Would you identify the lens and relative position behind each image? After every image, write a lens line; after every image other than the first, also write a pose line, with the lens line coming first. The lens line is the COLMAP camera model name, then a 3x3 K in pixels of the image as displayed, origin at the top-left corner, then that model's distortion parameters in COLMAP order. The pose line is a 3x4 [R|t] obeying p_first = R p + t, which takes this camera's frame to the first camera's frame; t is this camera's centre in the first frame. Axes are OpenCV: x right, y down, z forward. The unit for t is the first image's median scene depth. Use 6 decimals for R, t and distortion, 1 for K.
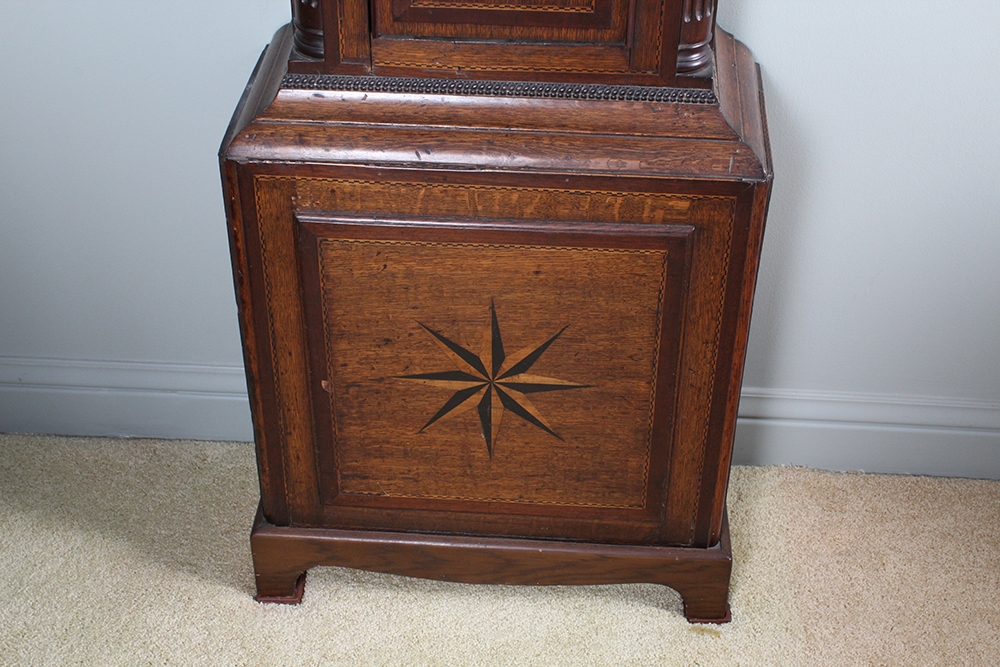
lens RADIAL K [[1457.5, 0, 499.4], [0, 1457.5, 333.9], [0, 0, 1]] dist [-0.056335, 0.000000]
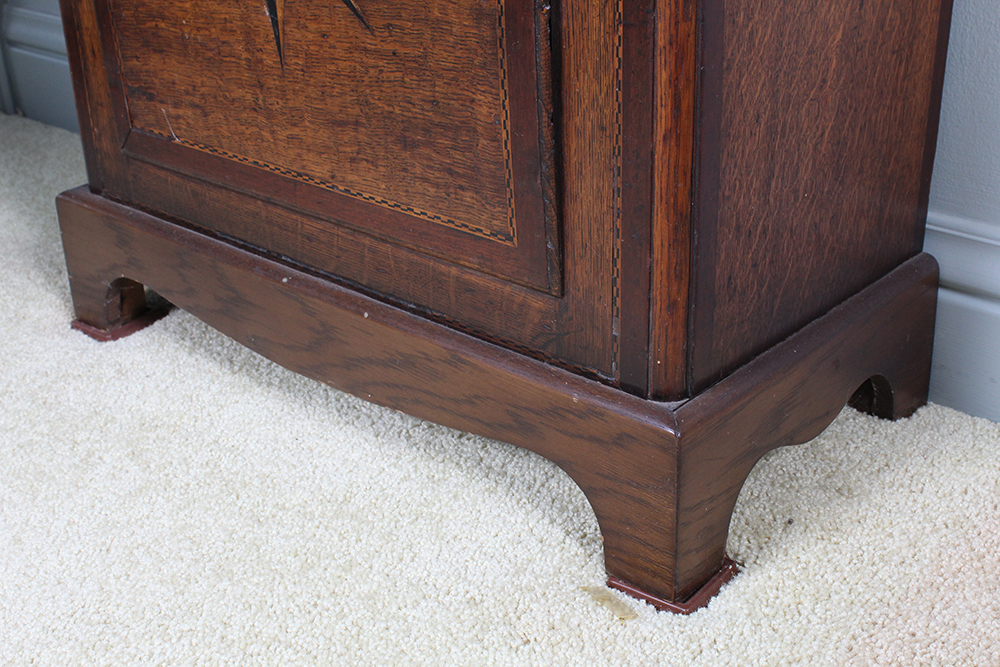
lens RADIAL K [[1404.5, 0, 500.9], [0, 1404.5, 333.1], [0, 0, 1]] dist [-0.003246, 0.000000]
pose [[0.776540, 0.238872, -0.583032, 0.355722], [-0.335472, 0.940029, -0.061680, 0.174303], [0.533333, 0.243488, 0.810104, 0.659213]]
